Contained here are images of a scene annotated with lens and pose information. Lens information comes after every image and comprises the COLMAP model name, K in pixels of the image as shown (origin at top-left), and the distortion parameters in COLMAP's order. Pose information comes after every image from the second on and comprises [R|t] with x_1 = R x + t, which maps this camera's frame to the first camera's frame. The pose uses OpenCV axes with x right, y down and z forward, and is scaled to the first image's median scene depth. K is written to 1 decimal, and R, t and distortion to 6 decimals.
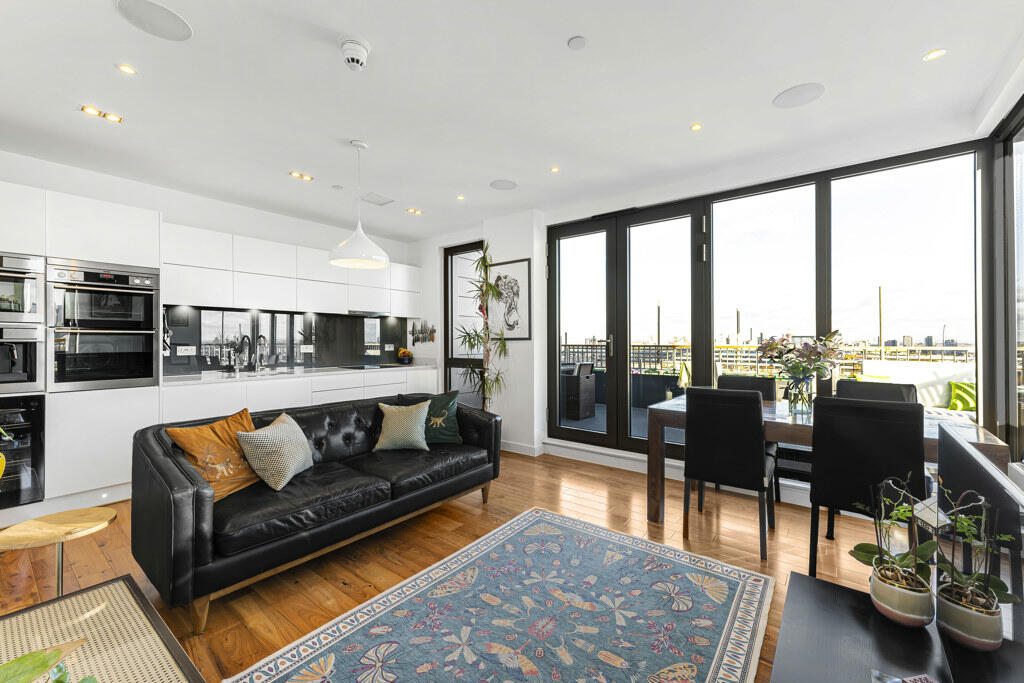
lens RADIAL K [[411.0, 0, 515.8], [0, 411.0, 340.8], [0, 0, 1]] dist [0.000665, -0.000336]
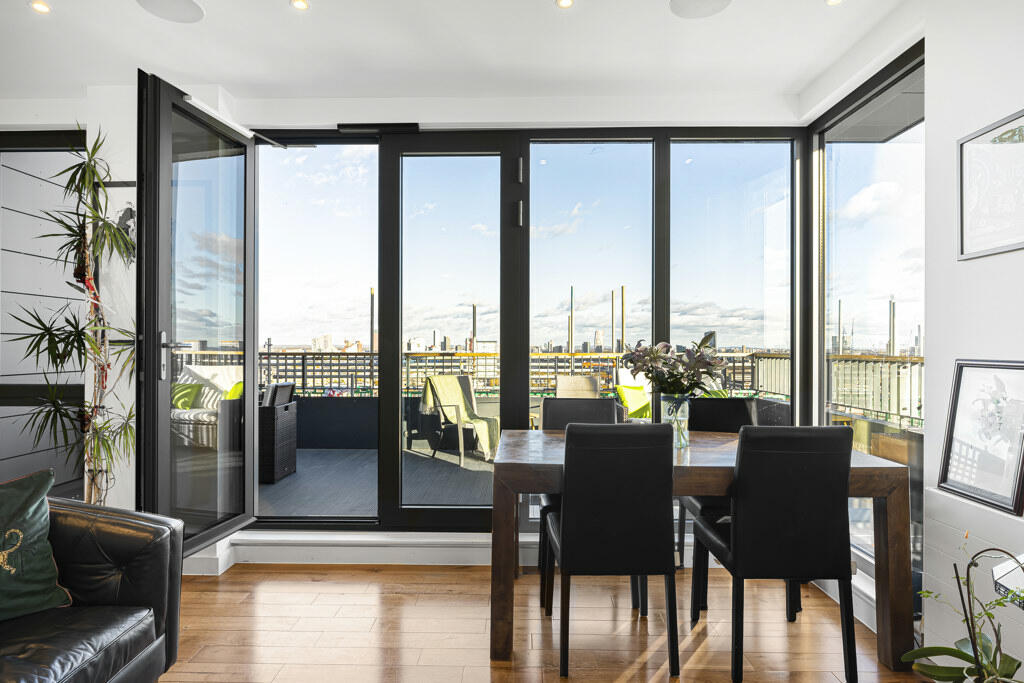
lens RADIAL K [[572.4, 0, 514.1], [0, 572.4, 340.0], [0, 0, 1]] dist [-0.010594, -0.001555]
pose [[0.796649, 0.007610, 0.604394, -0.089203], [-0.001720, 0.999945, -0.010324, -0.000283], [-0.604440, 0.007185, 0.796618, 0.223209]]
